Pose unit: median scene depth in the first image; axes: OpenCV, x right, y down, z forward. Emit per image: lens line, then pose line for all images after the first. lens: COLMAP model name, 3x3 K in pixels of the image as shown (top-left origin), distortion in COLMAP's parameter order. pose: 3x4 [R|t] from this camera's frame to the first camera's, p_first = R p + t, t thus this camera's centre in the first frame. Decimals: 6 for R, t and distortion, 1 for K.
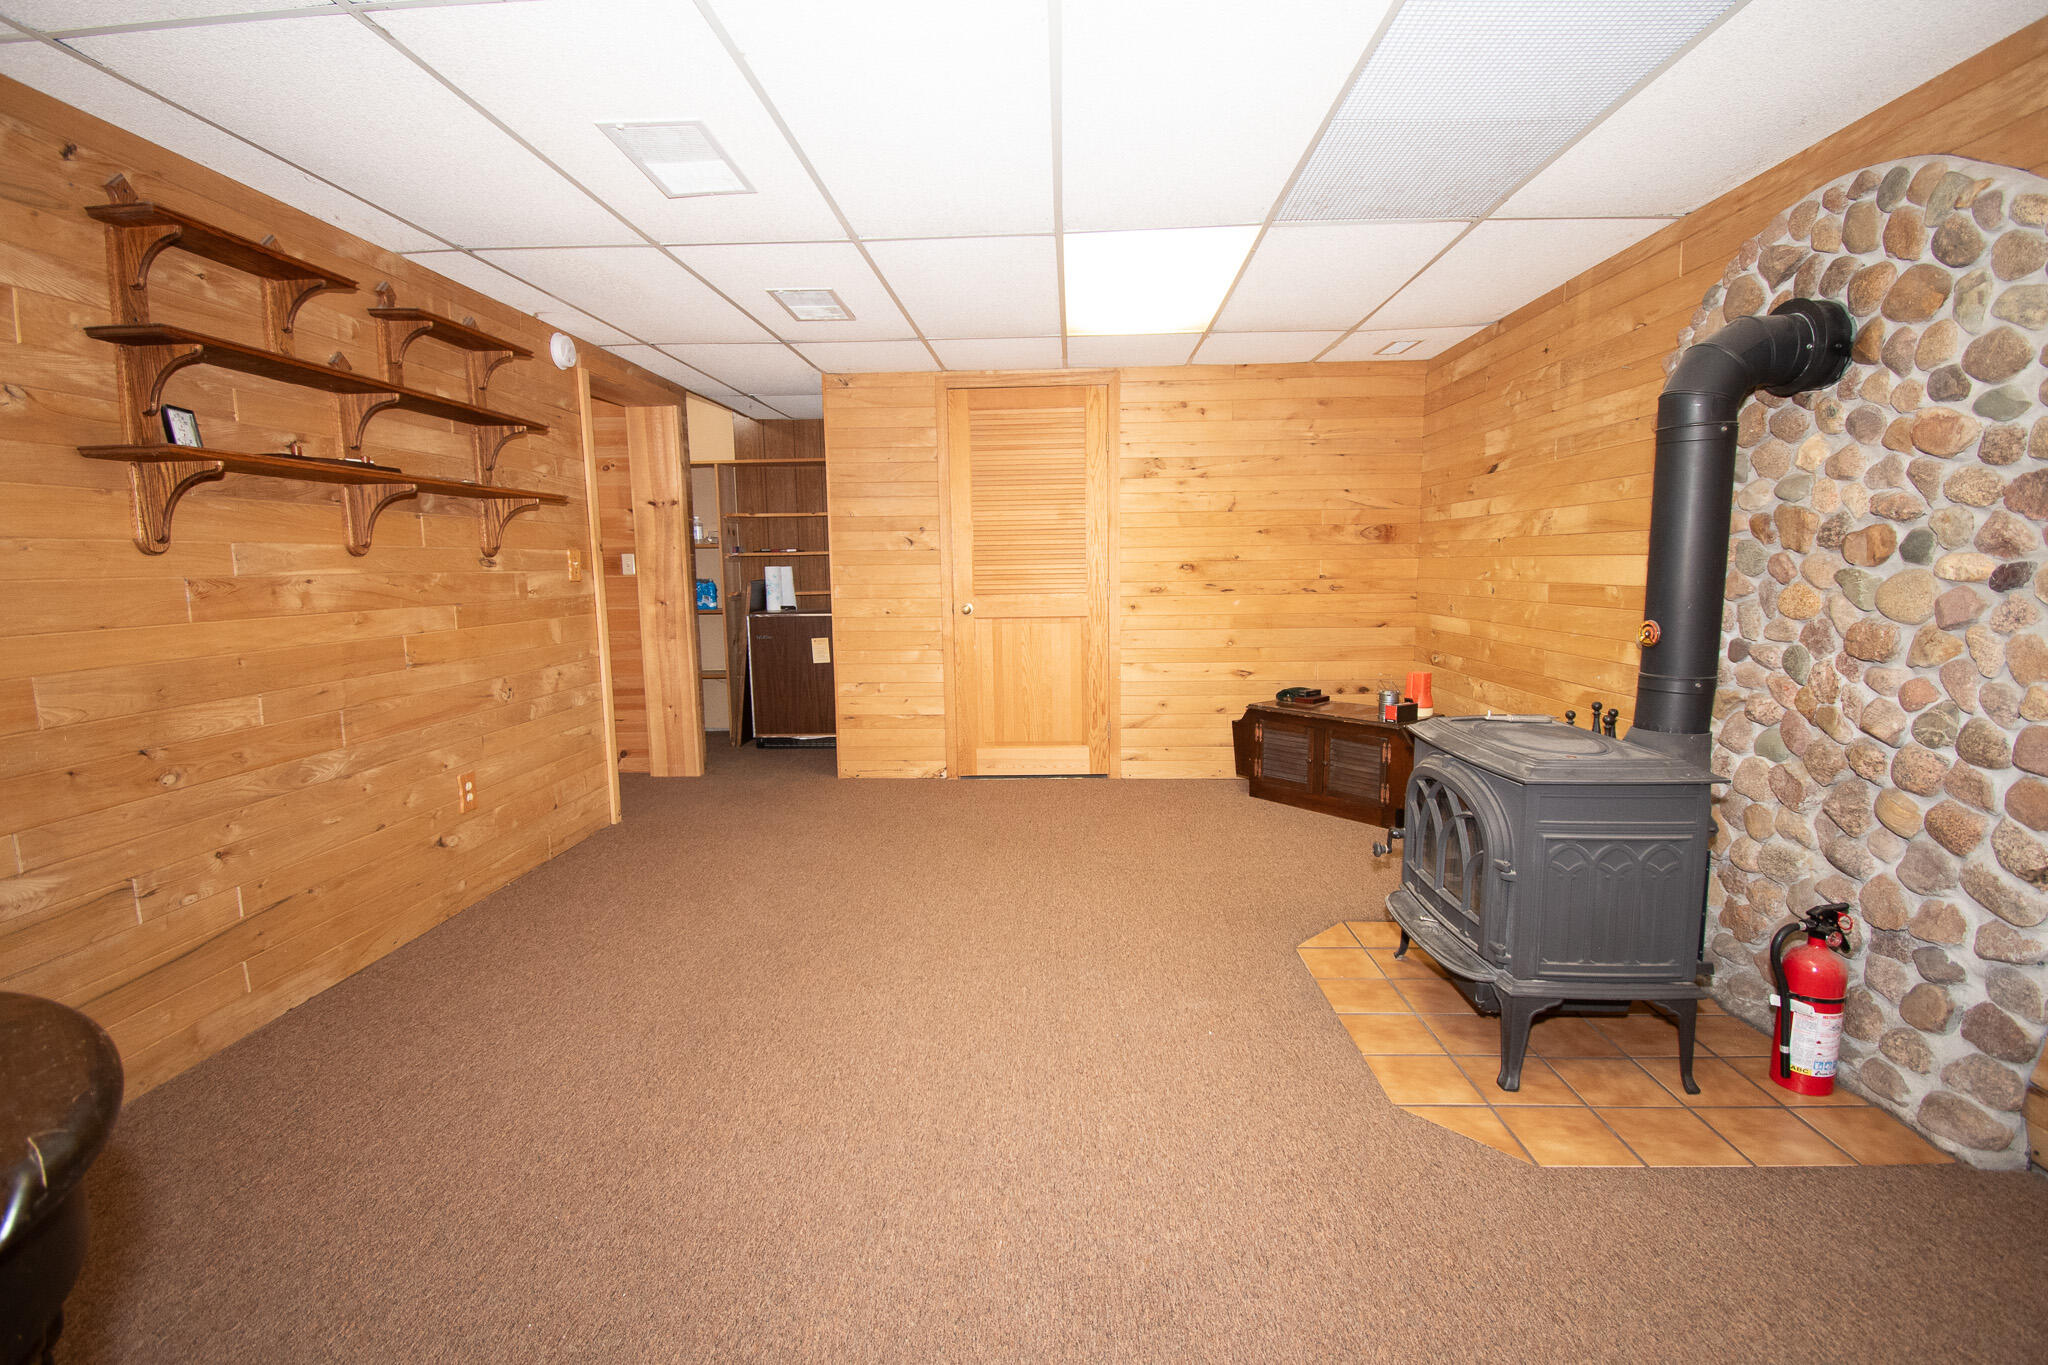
lens RADIAL K [[927.0, 0, 1015.0], [0, 927.0, 689.5], [0, 0, 1]] dist [-0.000511, -0.000152]
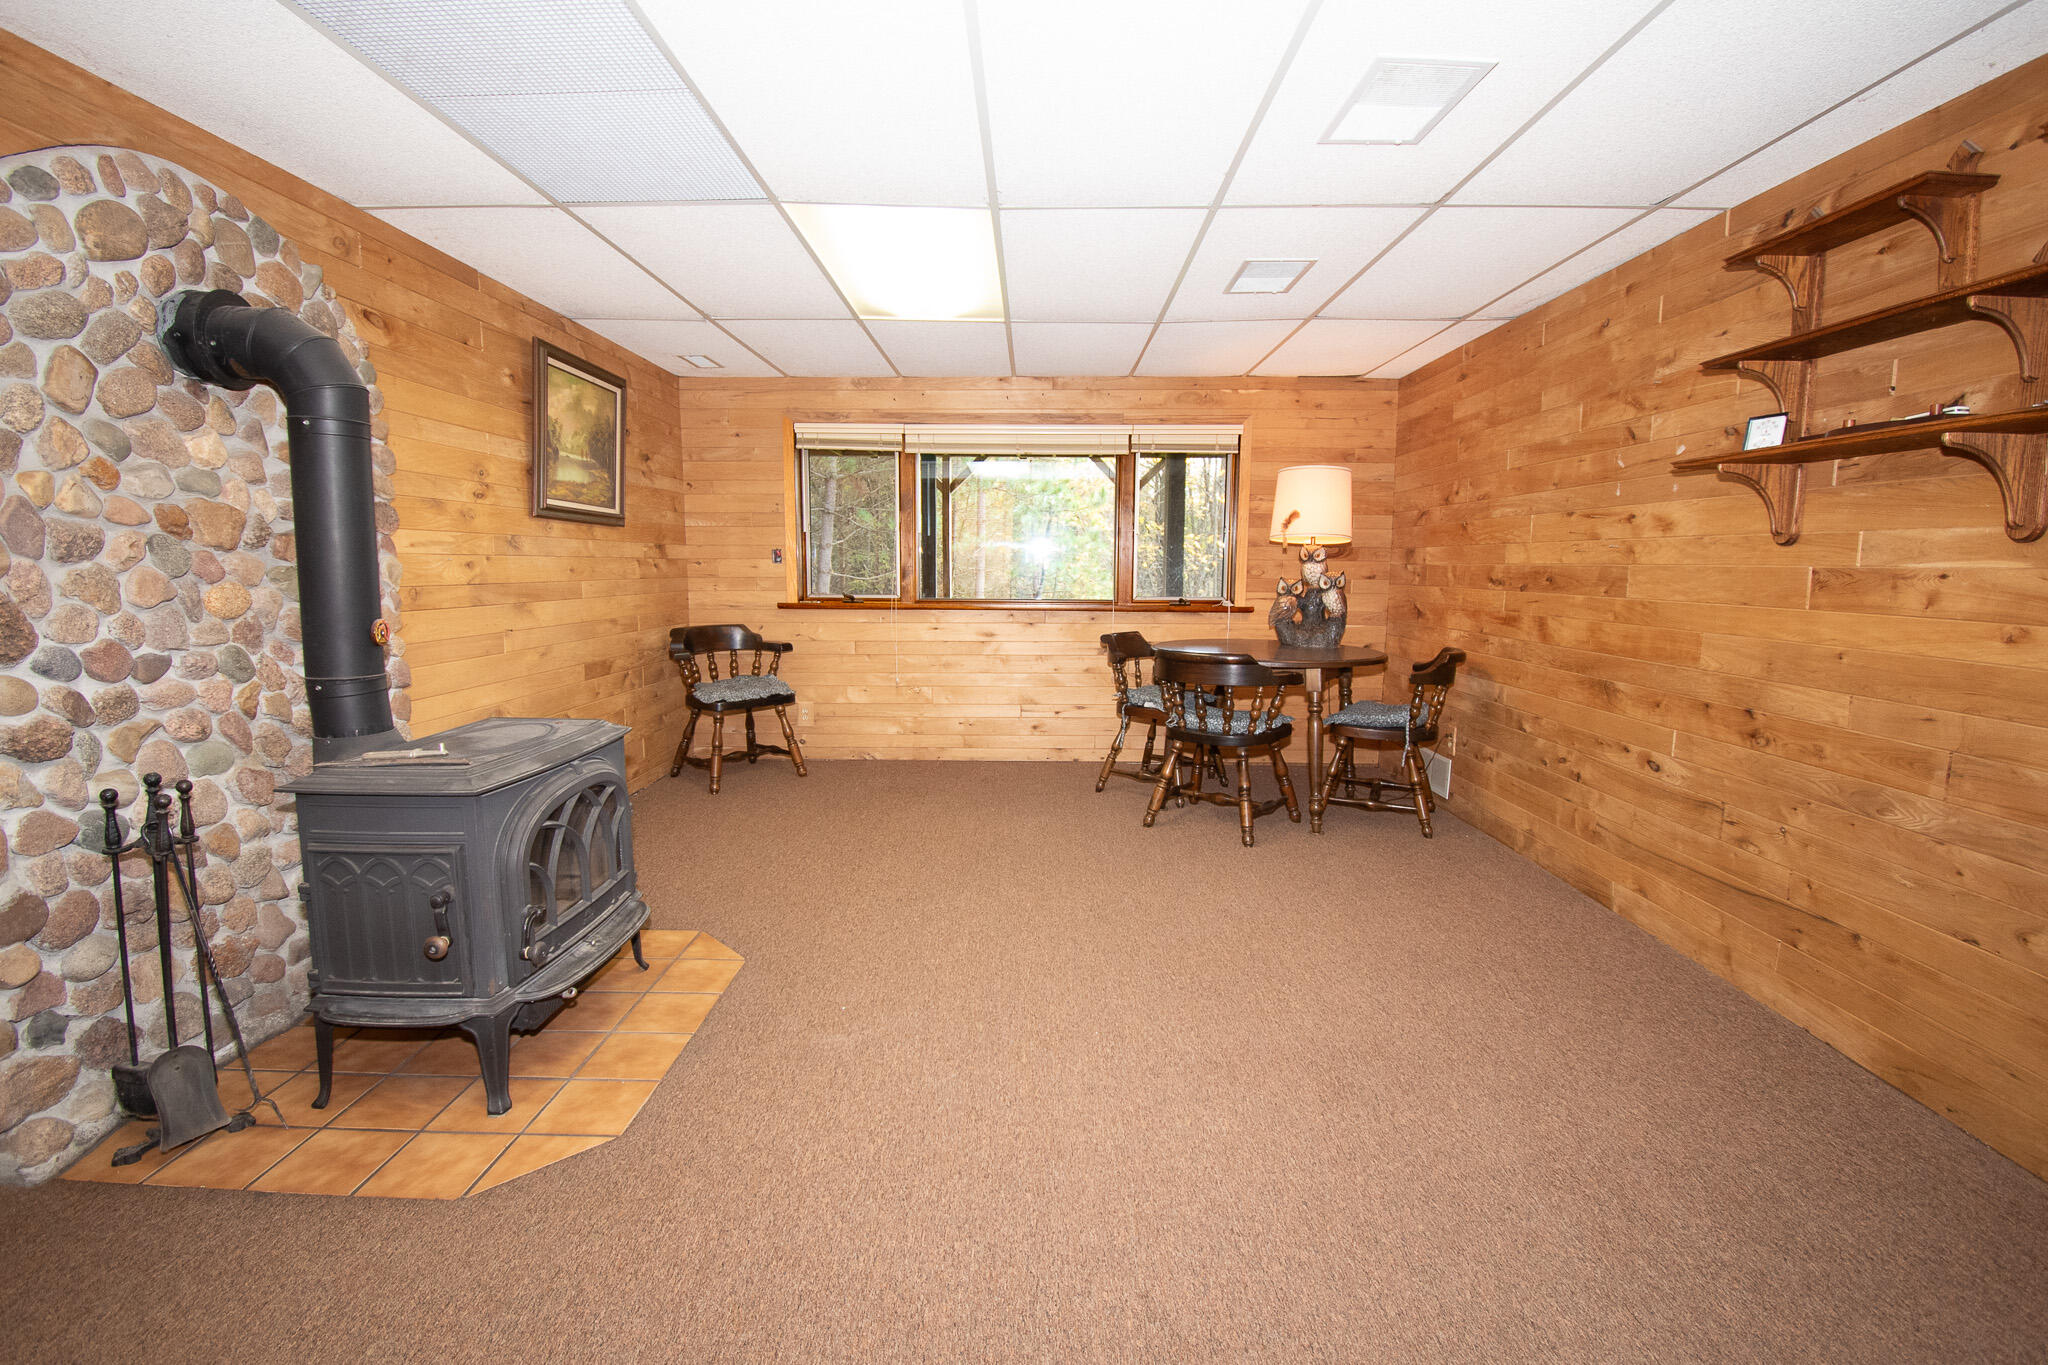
lens RADIAL K [[927.0, 0, 1017.7], [0, 927.0, 667.5], [0, 0, 1]] dist [-0.000511, -0.000152]
pose [[-0.999636, 0.008665, -0.025545, 0.036983], [0.002017, 0.968365, 0.249529, -0.257105], [0.026899, 0.249386, -0.968030, 1.890846]]
